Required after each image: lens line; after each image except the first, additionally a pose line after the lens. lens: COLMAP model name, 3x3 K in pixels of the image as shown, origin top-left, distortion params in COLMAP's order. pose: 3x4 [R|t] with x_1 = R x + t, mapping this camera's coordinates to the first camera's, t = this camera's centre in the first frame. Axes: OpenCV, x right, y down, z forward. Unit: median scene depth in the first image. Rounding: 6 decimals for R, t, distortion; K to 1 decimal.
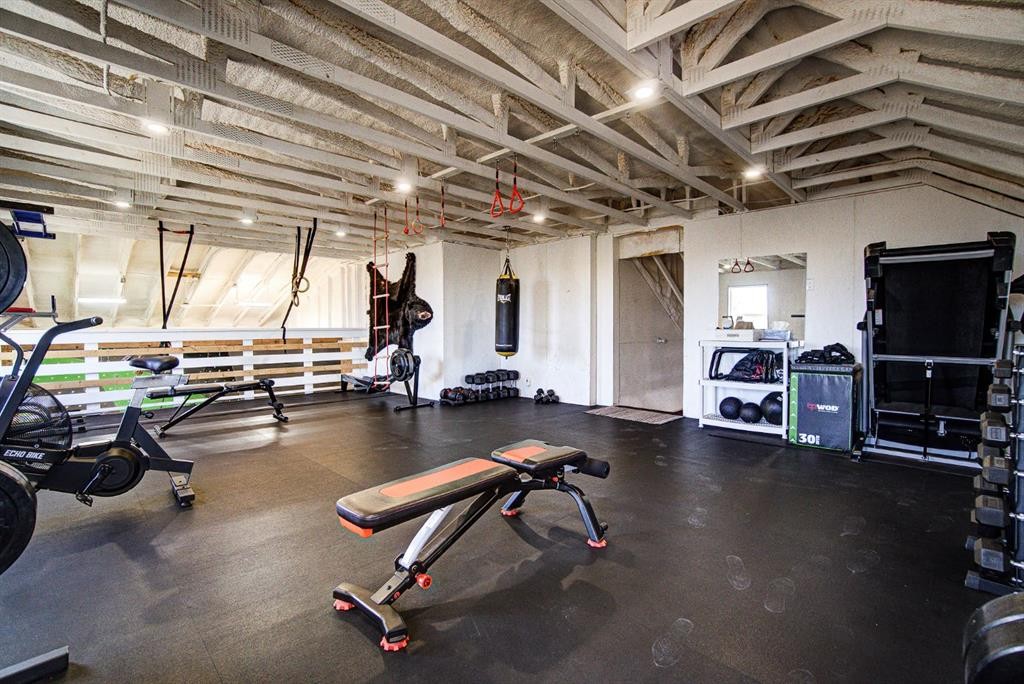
lens RADIAL K [[464.0, 0, 486.2], [0, 464.0, 323.5], [0, 0, 1]] dist [-0.051403, 0.018850]
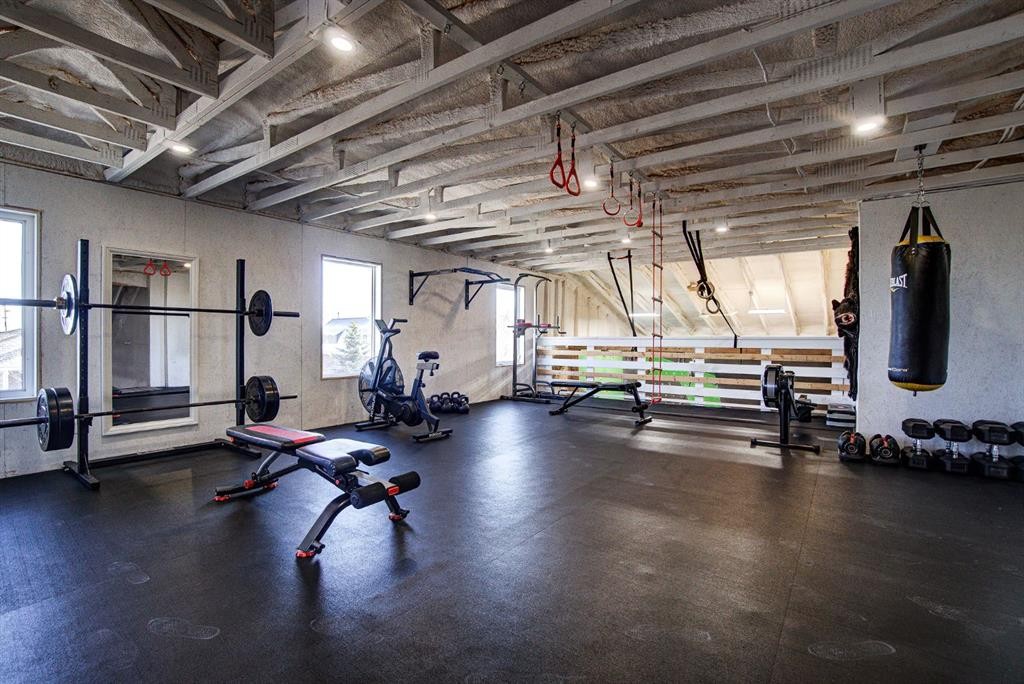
lens RADIAL K [[466.6, 0, 512.0], [0, 466.6, 342.0], [0, 0, 1]] dist [-0.000941, -0.000030]
pose [[0.194791, 0.016334, -0.980709, 0.471852], [0.009067, 0.999789, 0.018453, -0.000328], [0.980803, -0.012486, 0.194602, 0.432146]]
